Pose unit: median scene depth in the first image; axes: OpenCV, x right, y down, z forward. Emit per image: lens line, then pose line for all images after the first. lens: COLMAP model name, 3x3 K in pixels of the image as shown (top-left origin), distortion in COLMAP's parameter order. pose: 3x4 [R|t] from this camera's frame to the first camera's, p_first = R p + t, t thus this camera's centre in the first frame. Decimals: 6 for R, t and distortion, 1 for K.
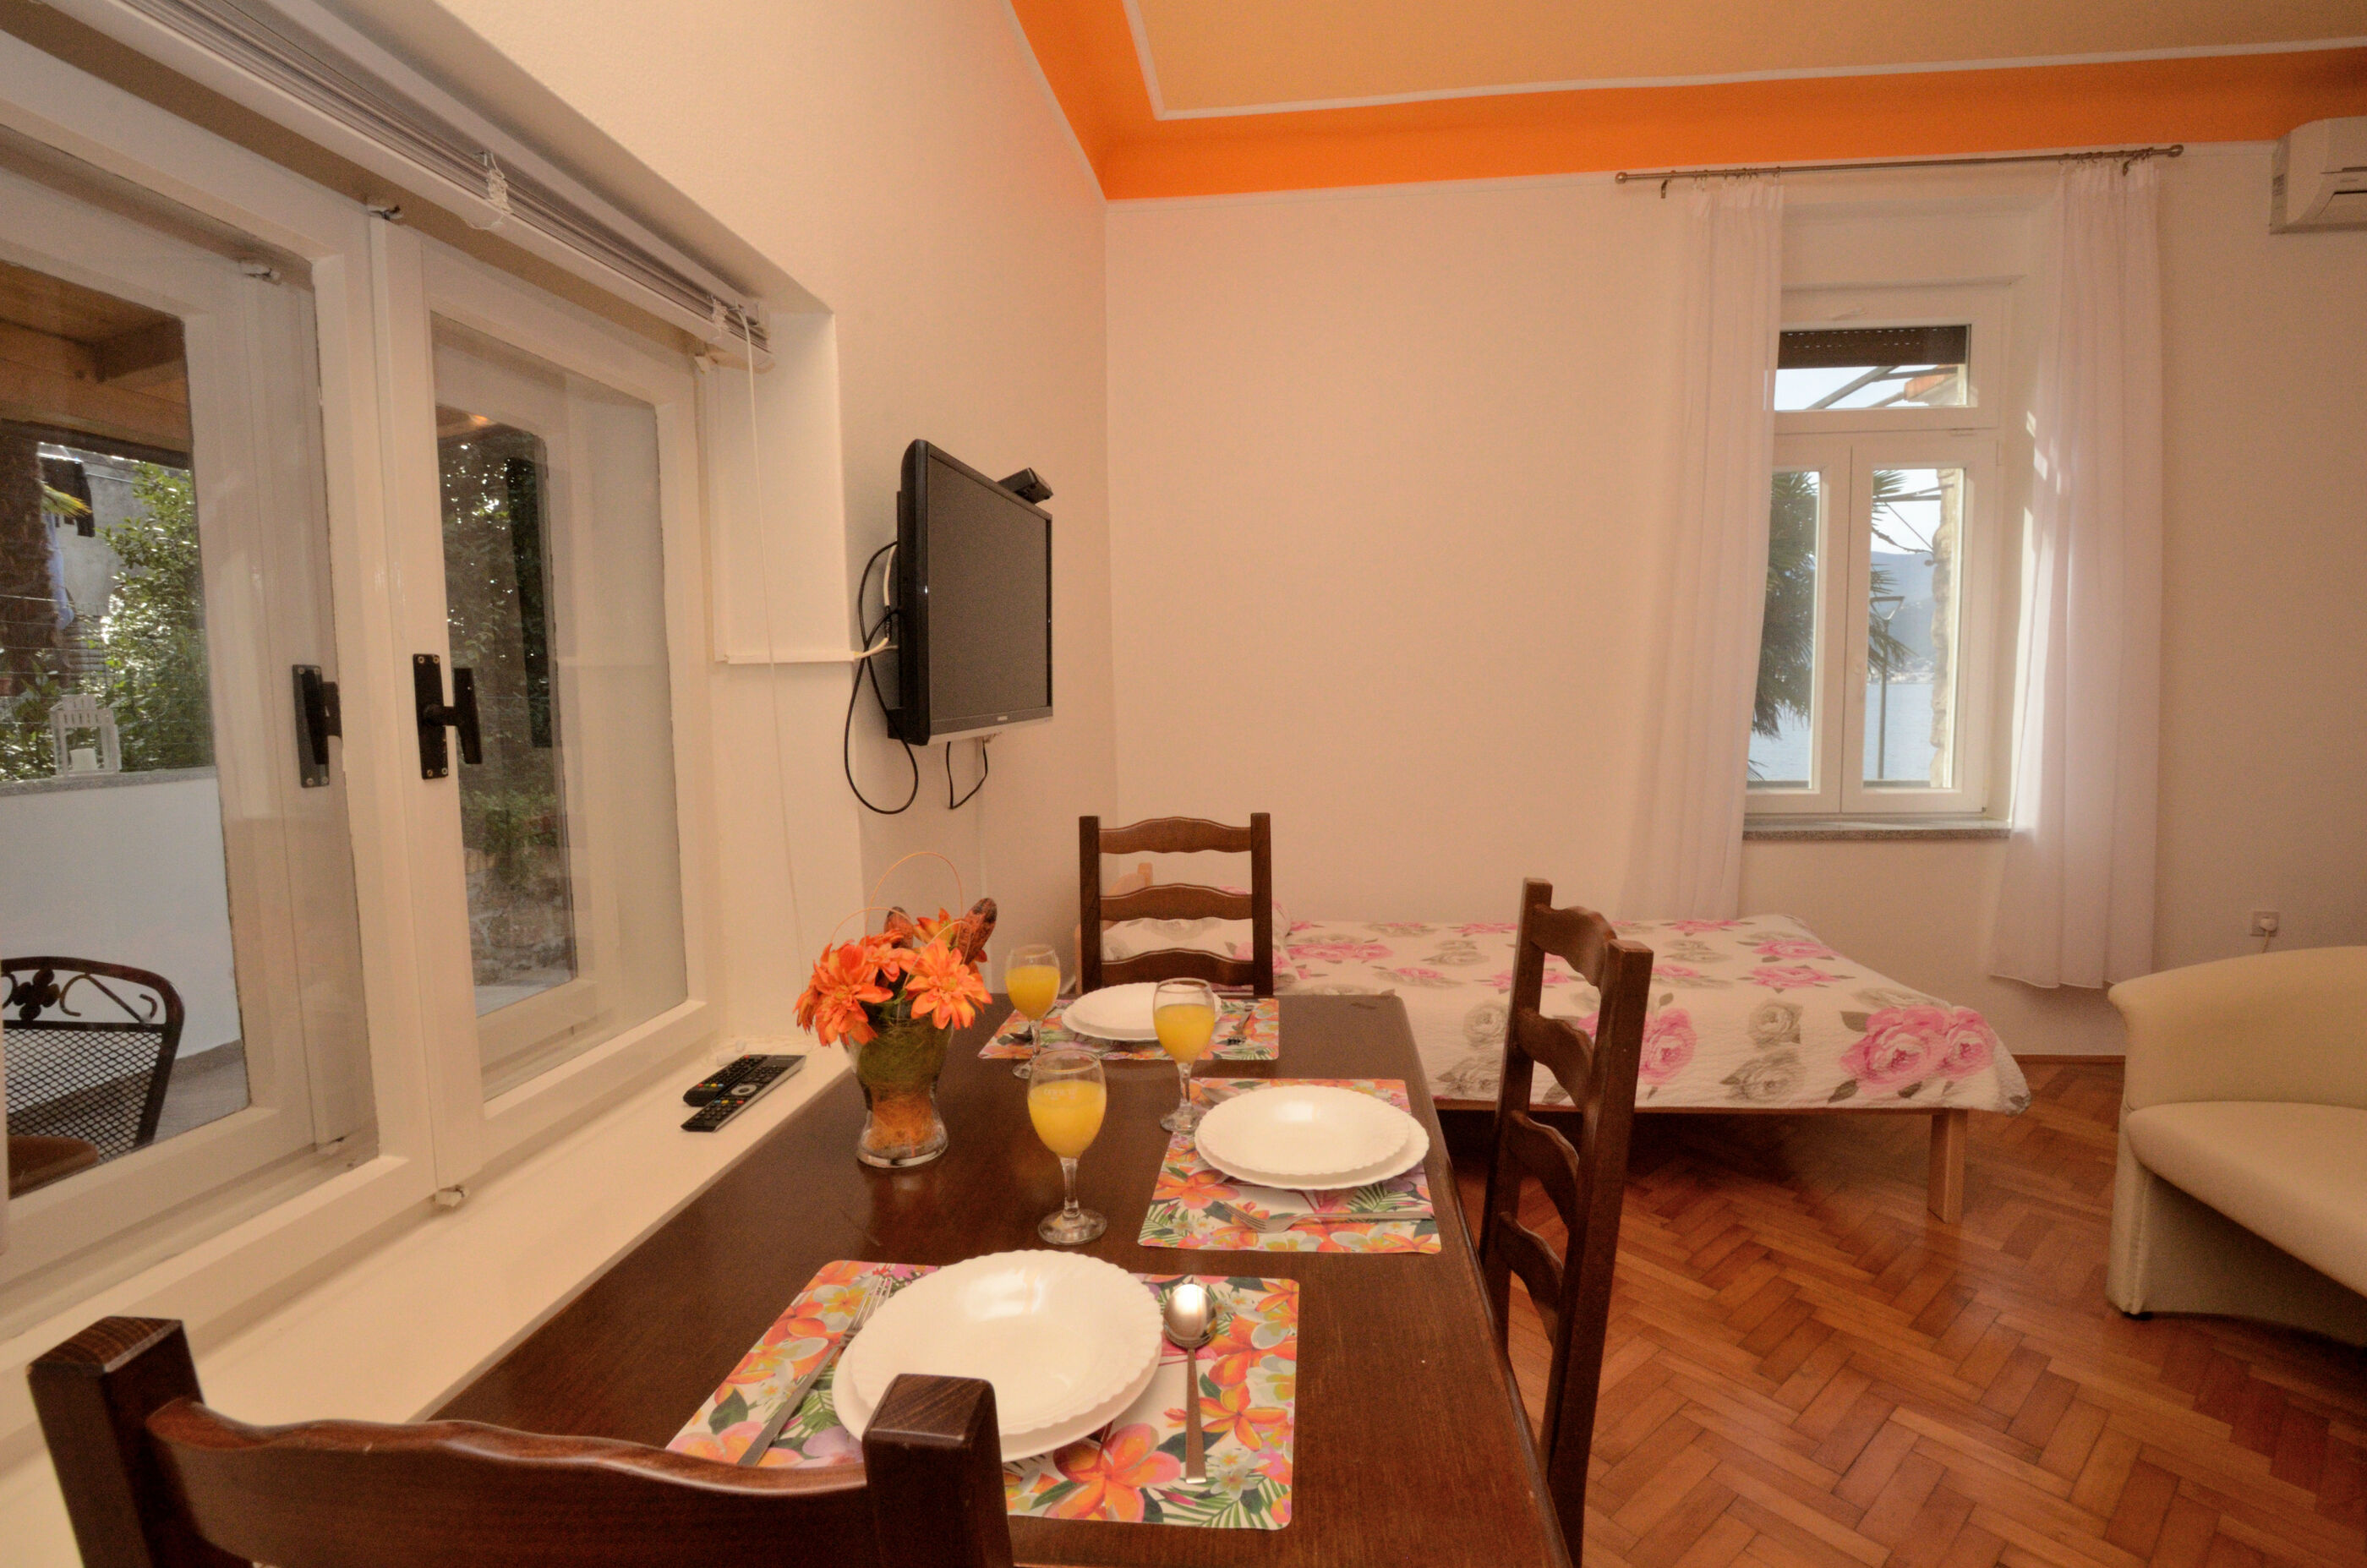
lens RADIAL K [[1050.0, 0, 1208.7], [0, 1050.0, 783.8], [0, 0, 1]] dist [-0.036451, 0.006958]
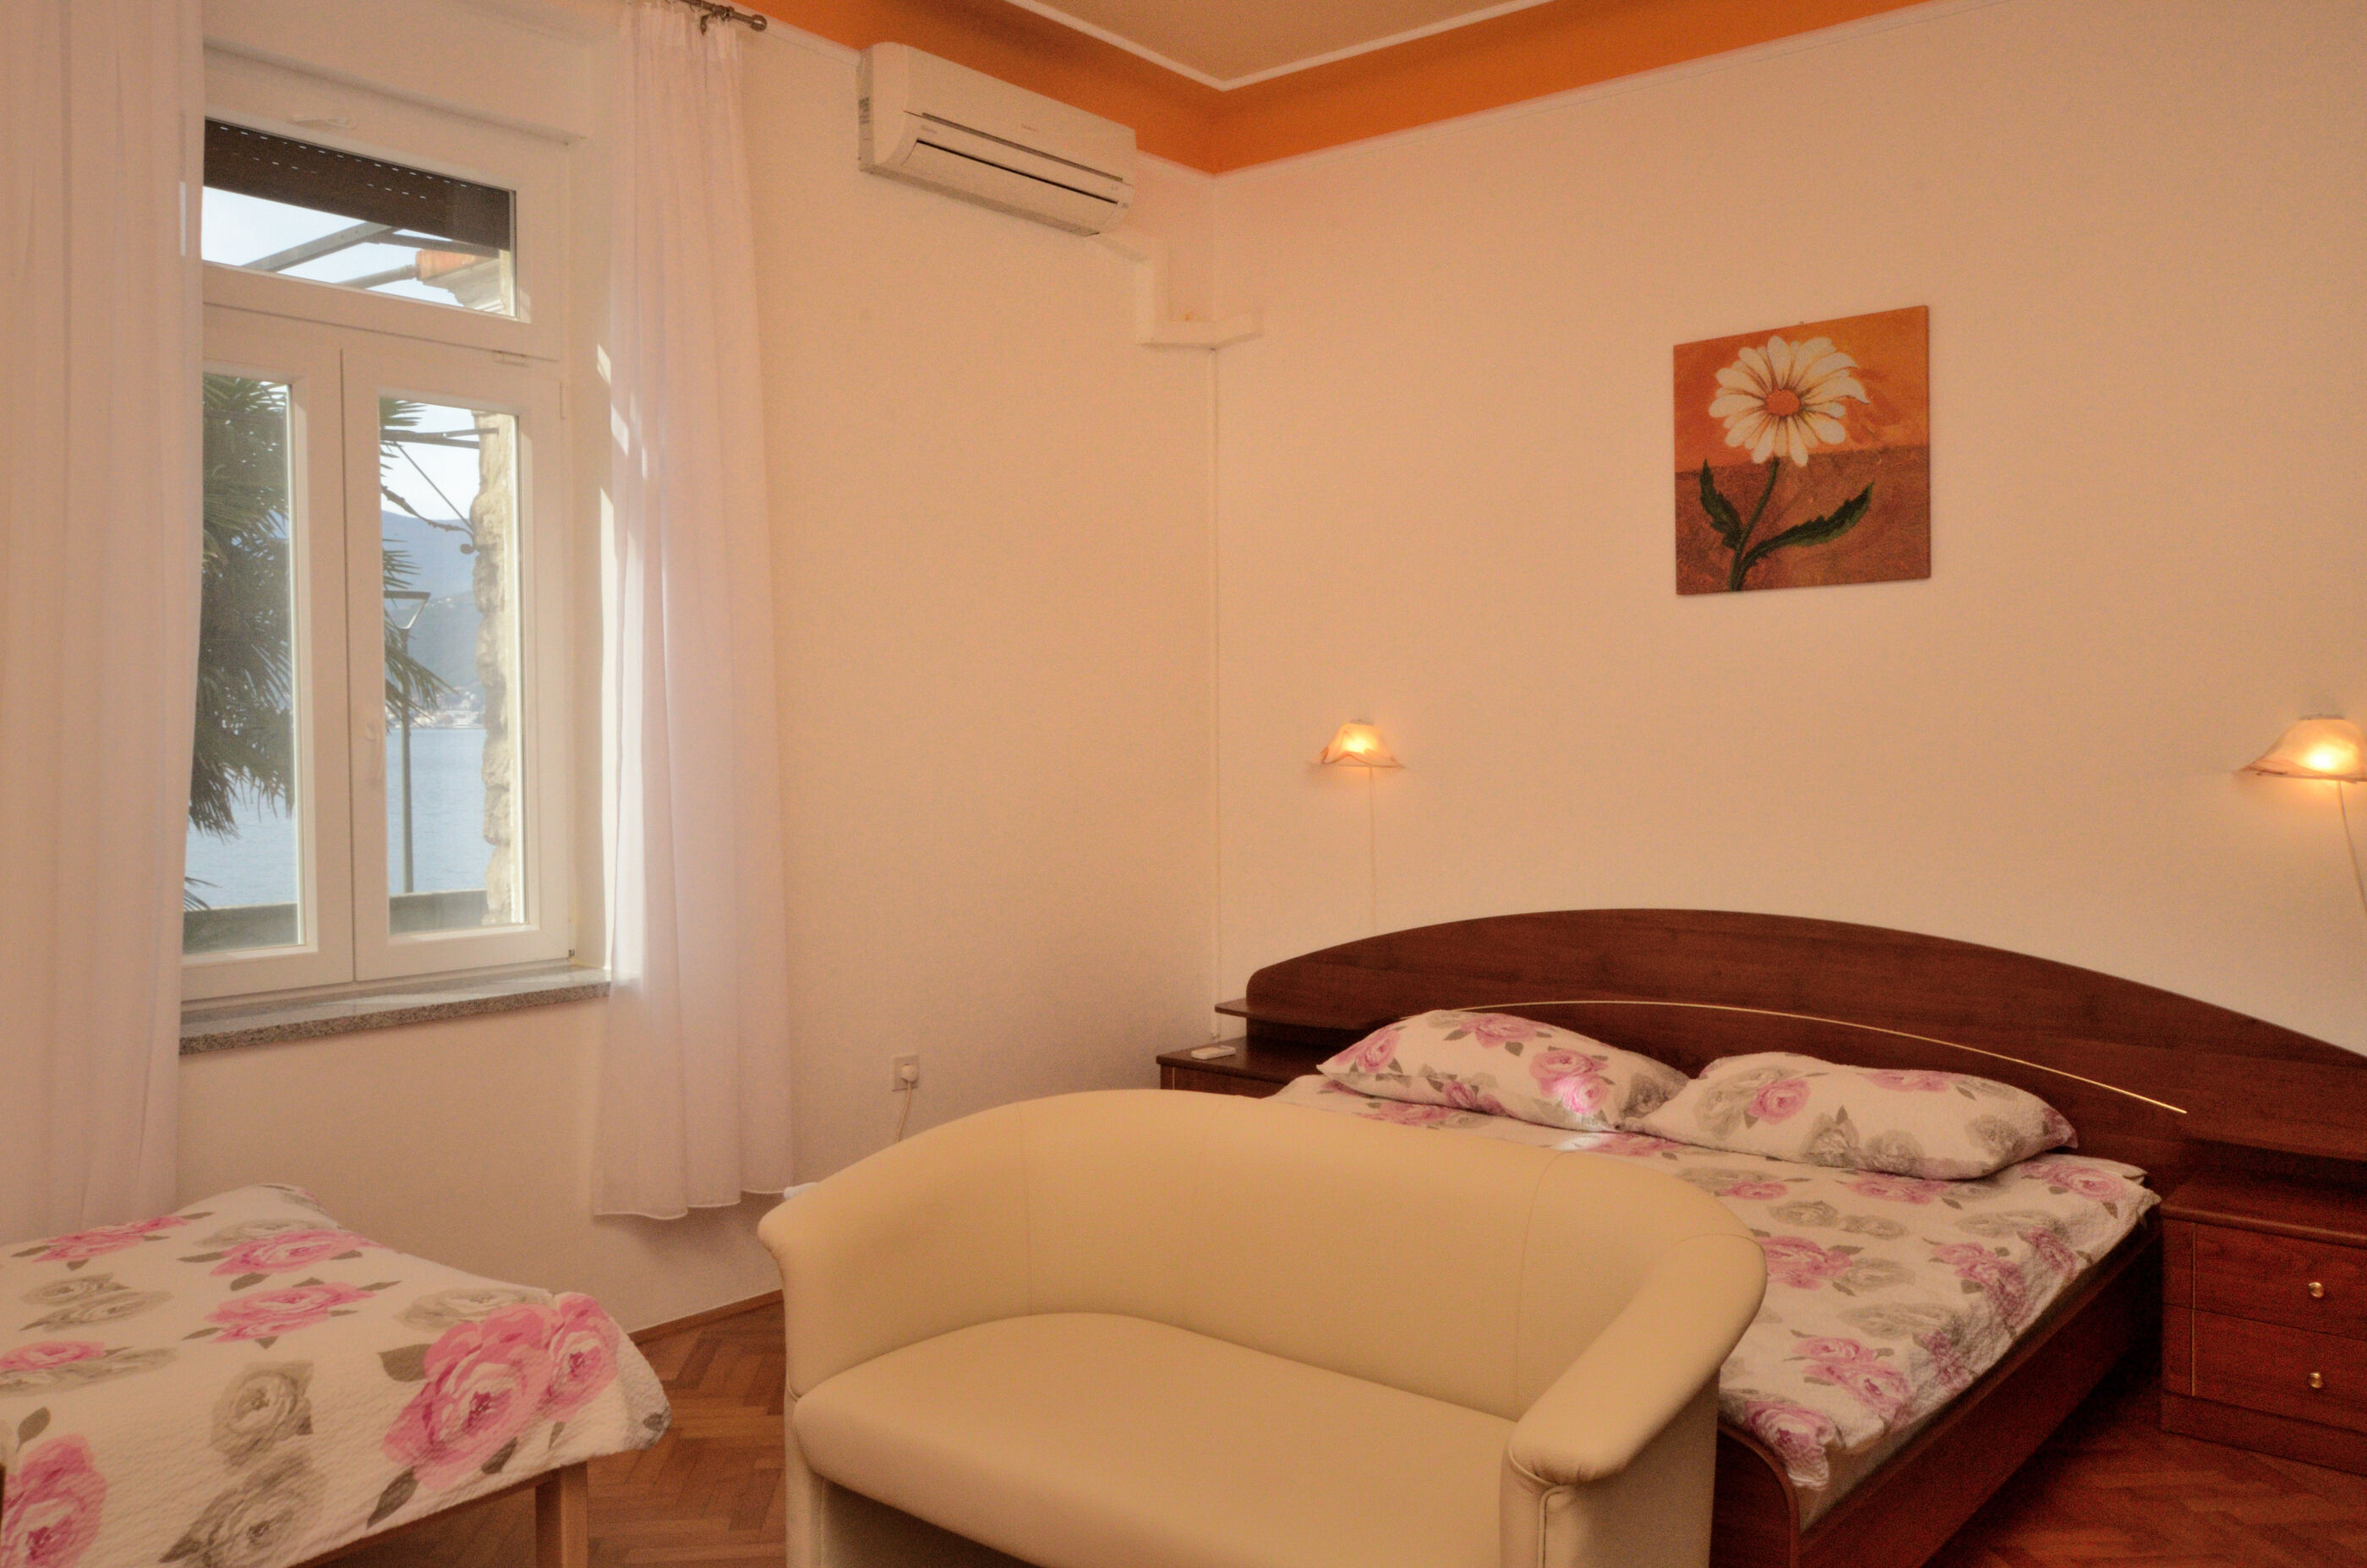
lens RADIAL K [[1866.9, 0, 1222.5], [0, 1866.9, 781.2], [0, 0, 1]] dist [0.001194, 0.027234]
pose [[0.549545, -0.013764, 0.835350, 0.016736], [0.068783, 0.997215, -0.028819, -0.030026], [-0.832628, 0.073295, 0.548962, 0.037666]]
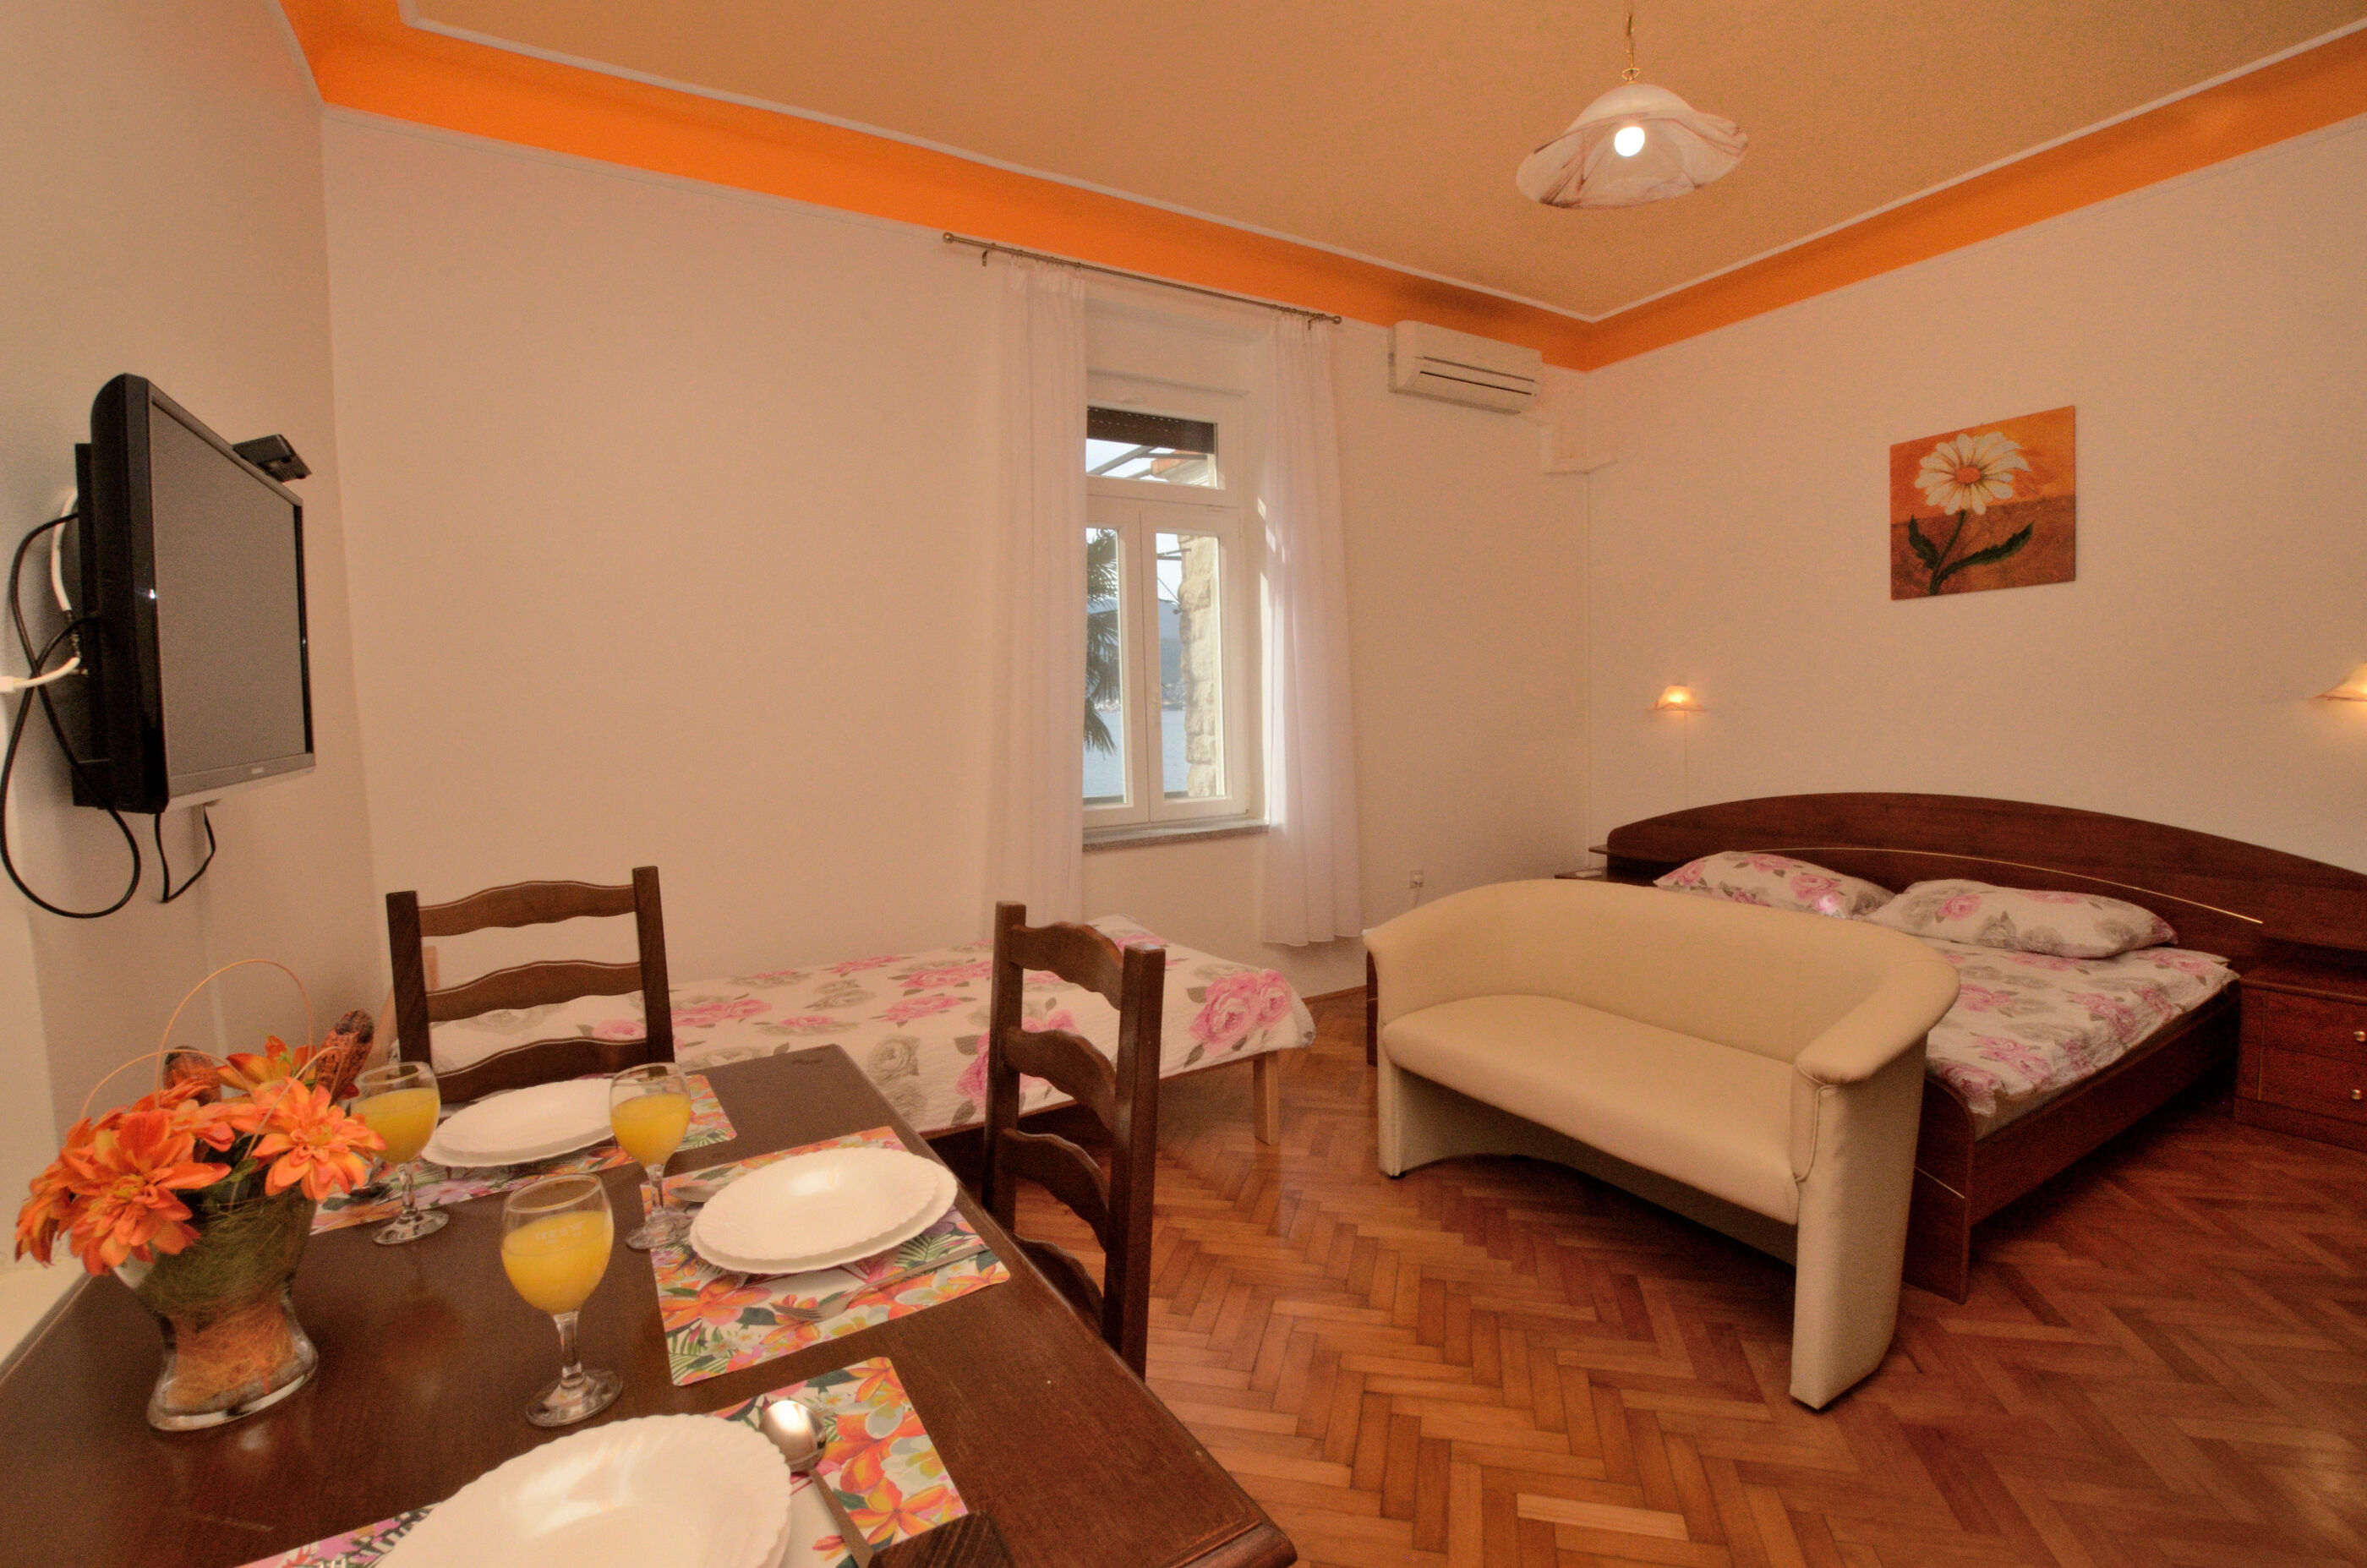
lens RADIAL K [[1050.0, 0, 1208.7], [0, 1050.0, 783.8], [0, 0, 1]] dist [-0.036451, 0.006958]
pose [[0.791598, -0.048875, 0.609085, -0.087874], [0.067175, 0.997715, -0.007244, -0.002799], [-0.607339, 0.046649, 0.793072, 0.025526]]
